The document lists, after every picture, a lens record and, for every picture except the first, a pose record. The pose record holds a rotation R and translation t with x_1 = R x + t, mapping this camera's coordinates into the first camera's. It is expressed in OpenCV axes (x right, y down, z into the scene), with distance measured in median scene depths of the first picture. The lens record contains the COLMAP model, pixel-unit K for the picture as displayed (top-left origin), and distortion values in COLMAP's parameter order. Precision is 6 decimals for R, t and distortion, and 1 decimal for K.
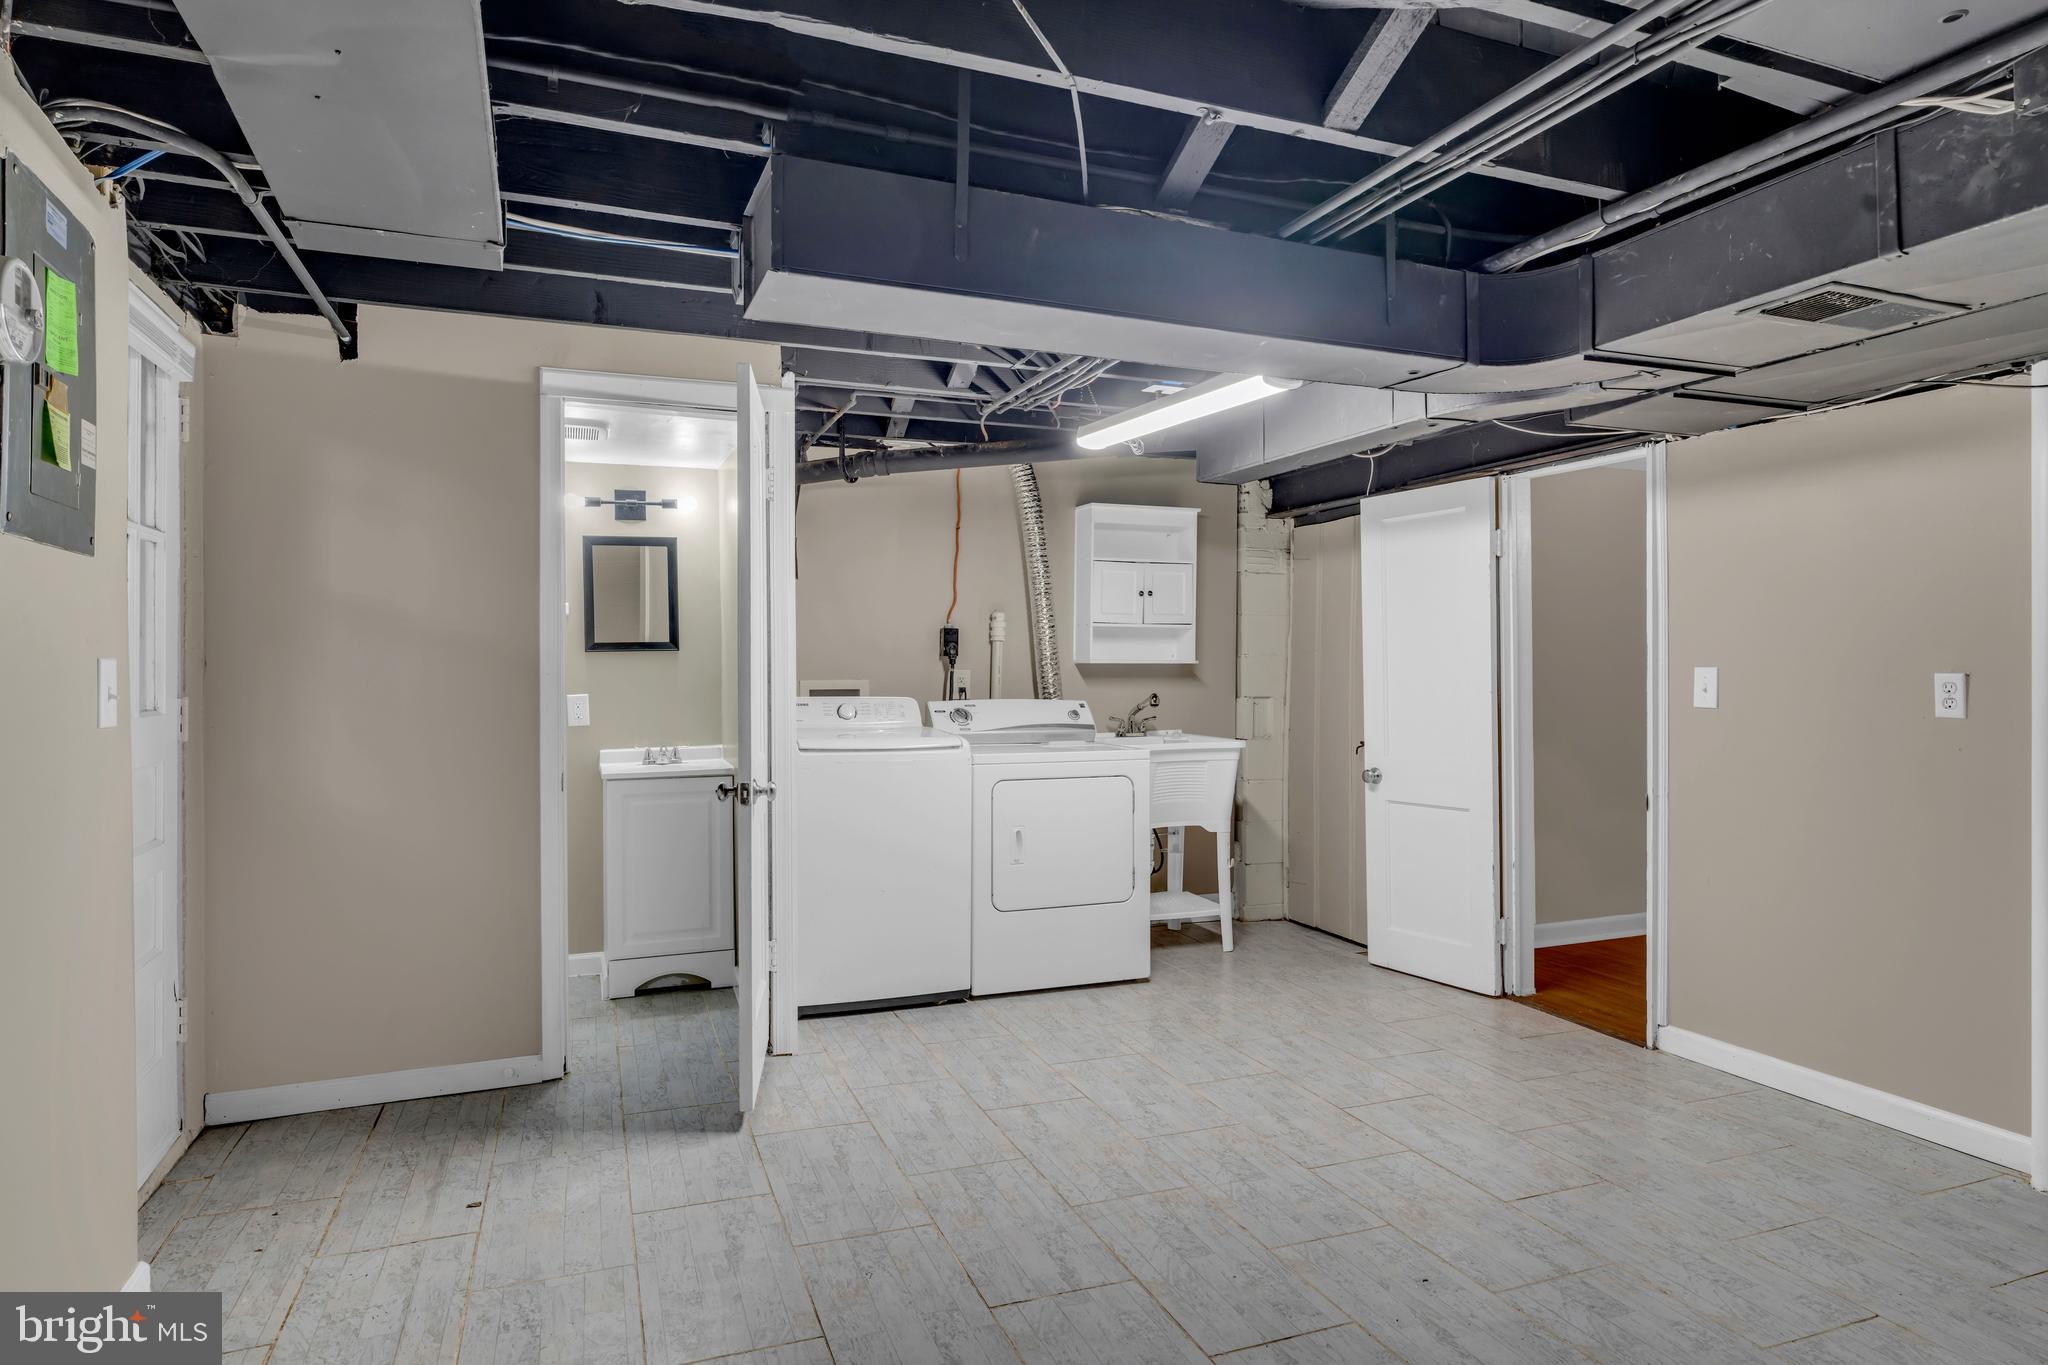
lens RADIAL K [[1195.2, 0, 1016.8], [0, 1195.2, 676.3], [0, 0, 1]] dist [-0.006143, -0.000514]
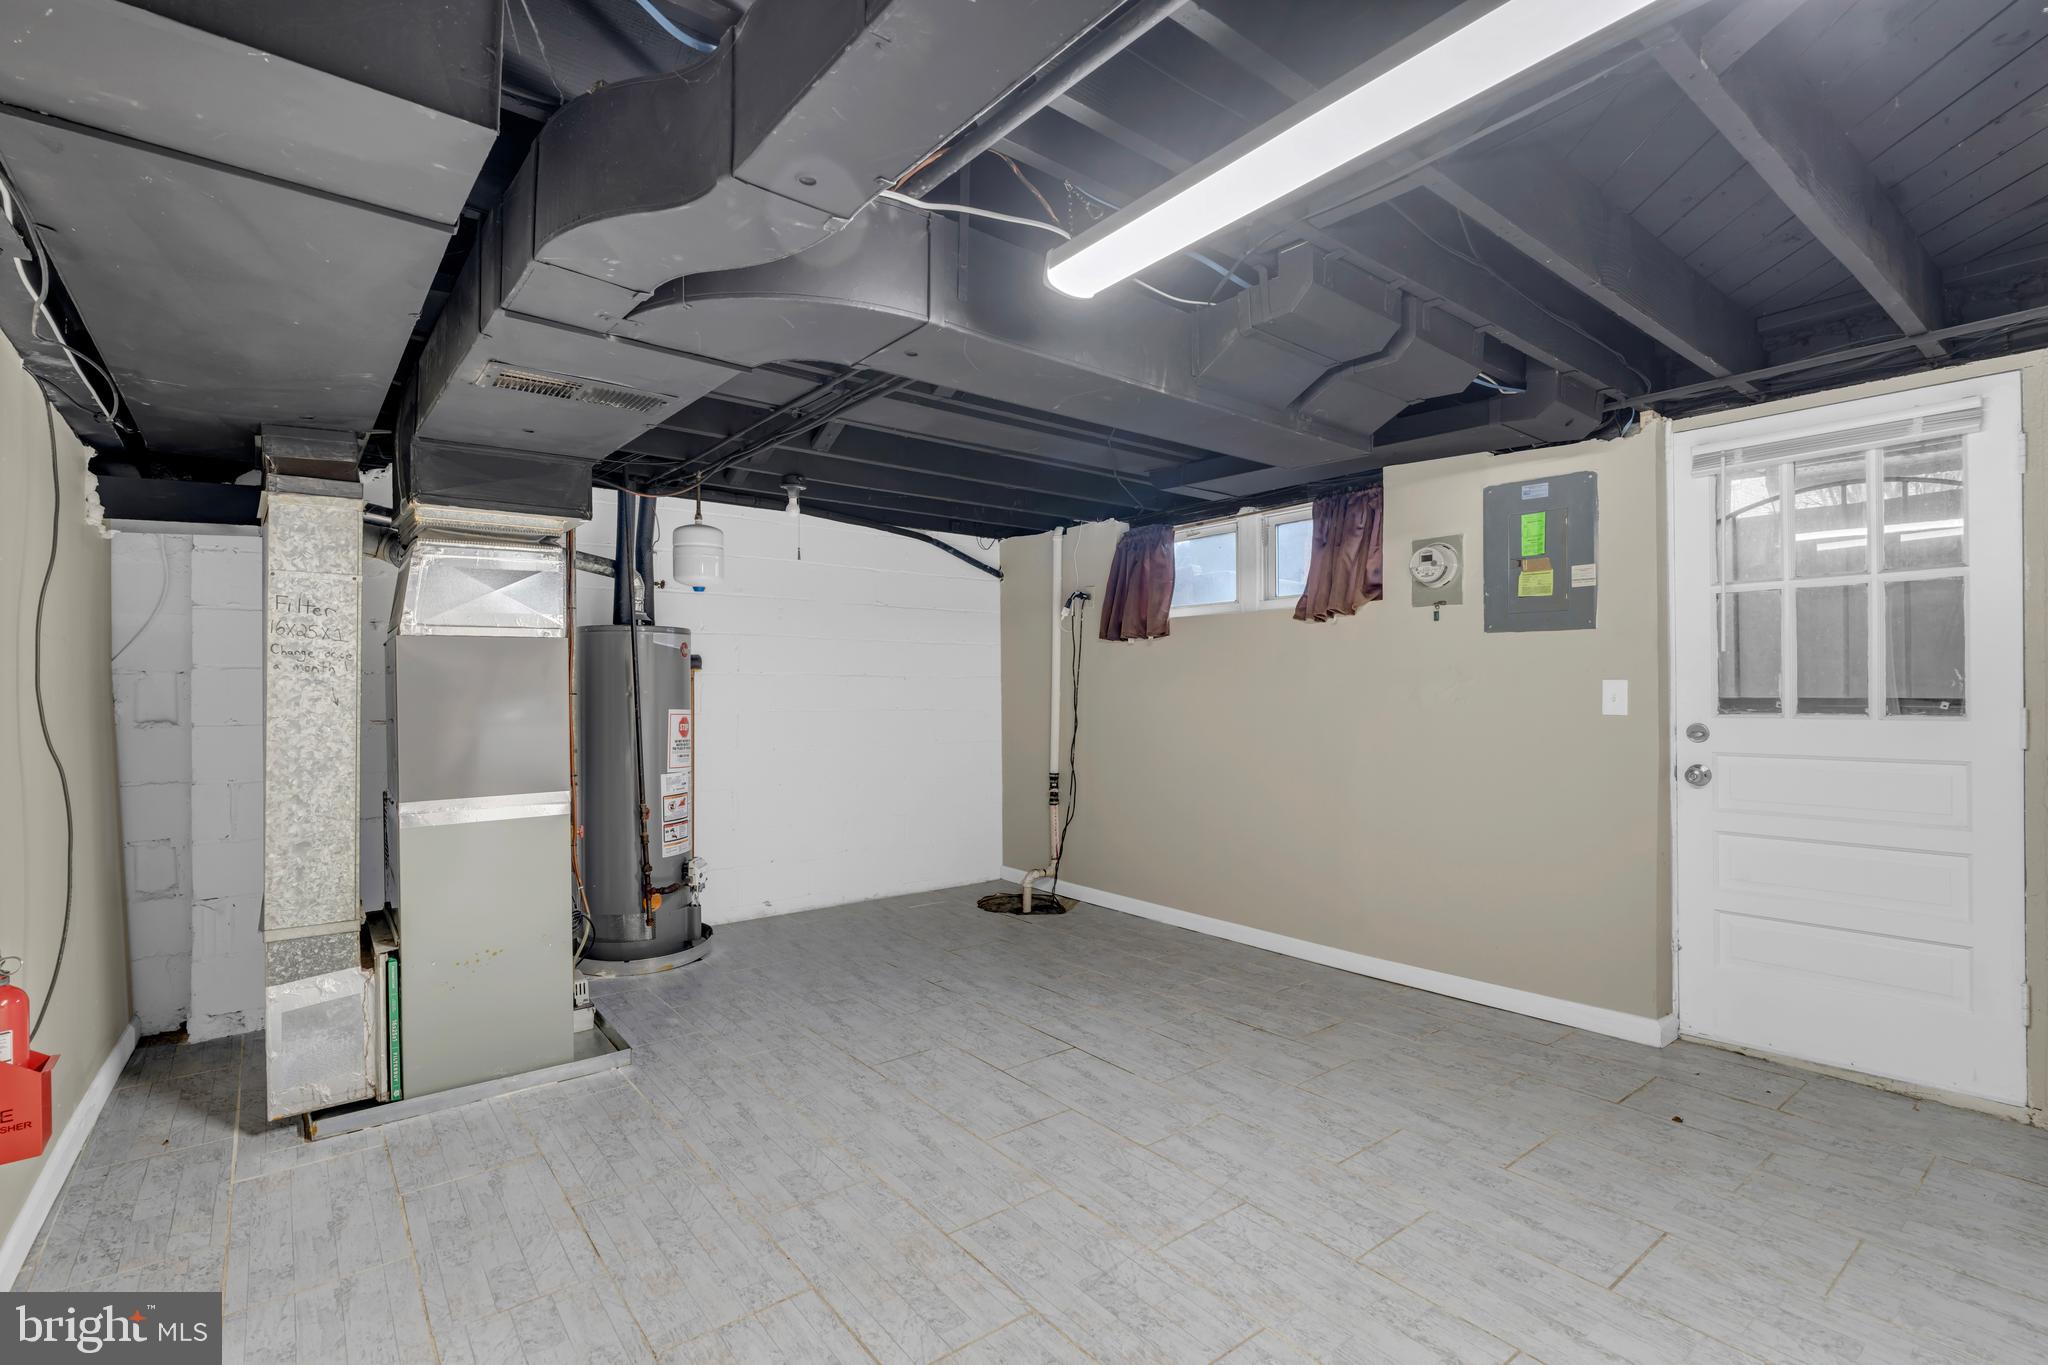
lens RADIAL K [[932.8, 0, 1025.2], [0, 932.8, 685.6], [0, 0, 1]] dist [-0.004411, -0.000301]
pose [[-0.954822, 0.002866, -0.297163, 0.436740], [0.002029, 0.999993, 0.003125, -0.004925], [0.297170, 0.002381, -0.954822, 1.604232]]
